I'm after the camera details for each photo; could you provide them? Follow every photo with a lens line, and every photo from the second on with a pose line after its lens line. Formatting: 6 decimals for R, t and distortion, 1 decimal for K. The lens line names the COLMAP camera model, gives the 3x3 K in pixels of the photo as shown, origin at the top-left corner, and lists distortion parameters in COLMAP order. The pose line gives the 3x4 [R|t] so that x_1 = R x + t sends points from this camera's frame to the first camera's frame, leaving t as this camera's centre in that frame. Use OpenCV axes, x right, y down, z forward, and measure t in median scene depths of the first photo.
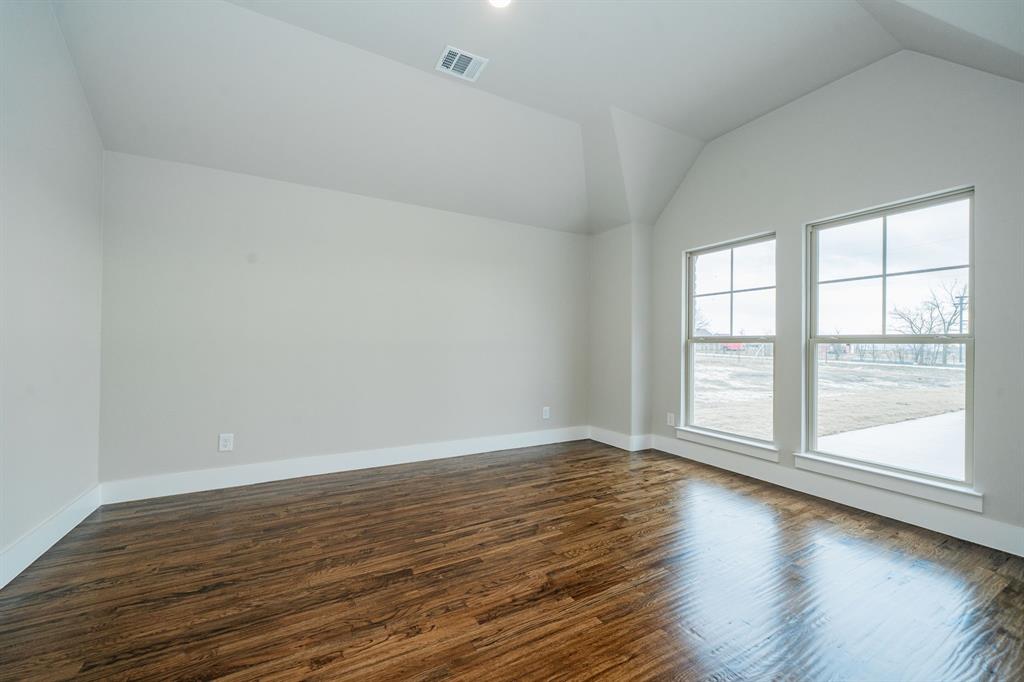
lens RADIAL K [[397.4, 0, 507.0], [0, 397.4, 343.8], [0, 0, 1]] dist [-0.001526, -0.000159]
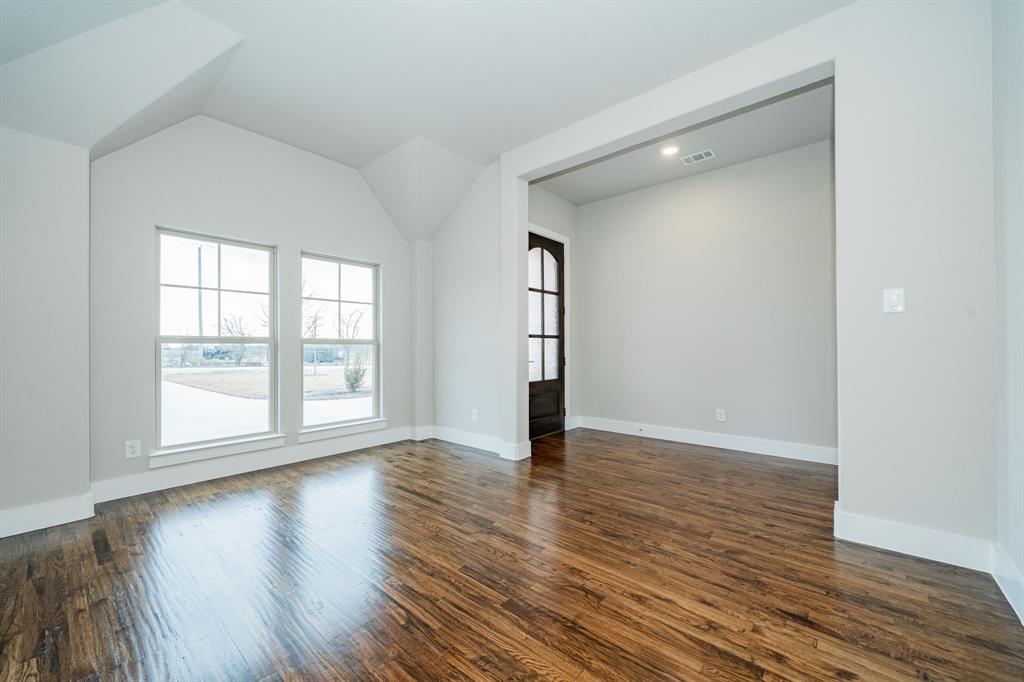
lens RADIAL K [[397.4, 0, 509.4], [0, 397.4, 343.0], [0, 0, 1]] dist [-0.001526, -0.000159]
pose [[-0.349569, 0.000681, 0.936910, -0.672225], [-0.002845, 0.999994, -0.001788, -0.004642], [-0.936906, -0.003290, -0.349565, 0.812943]]
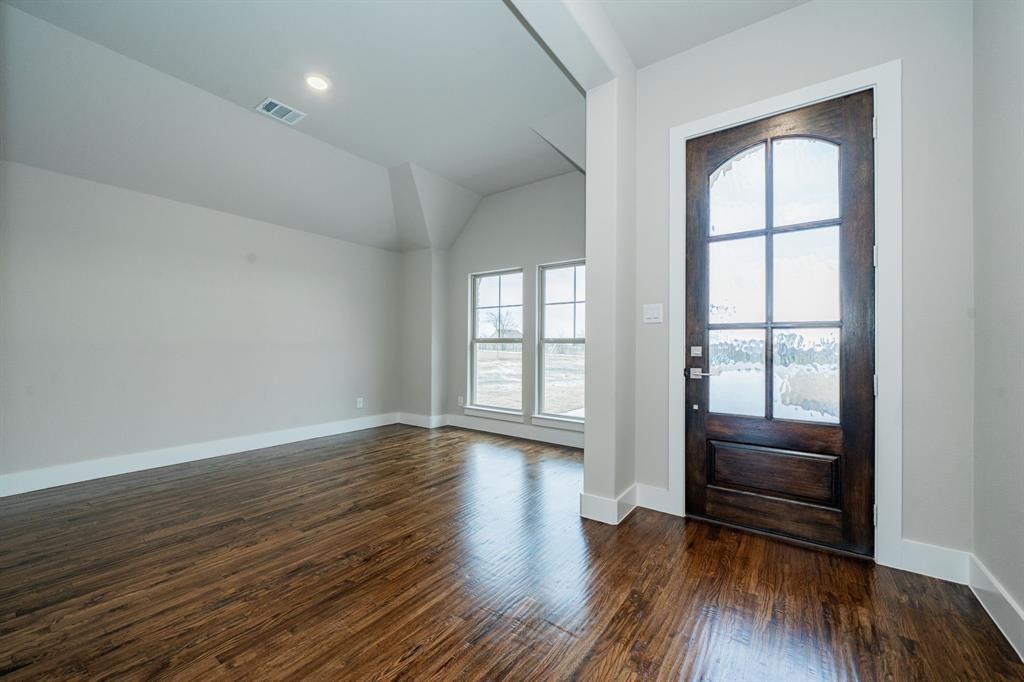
lens RADIAL K [[397.4, 0, 510.6], [0, 397.4, 343.2], [0, 0, 1]] dist [-0.001526, -0.000159]
pose [[0.903811, 0.000337, 0.427932, -0.001507], [0.000056, 1.000000, -0.000904, 0.000052], [-0.427933, 0.000841, 0.903810, -0.343621]]
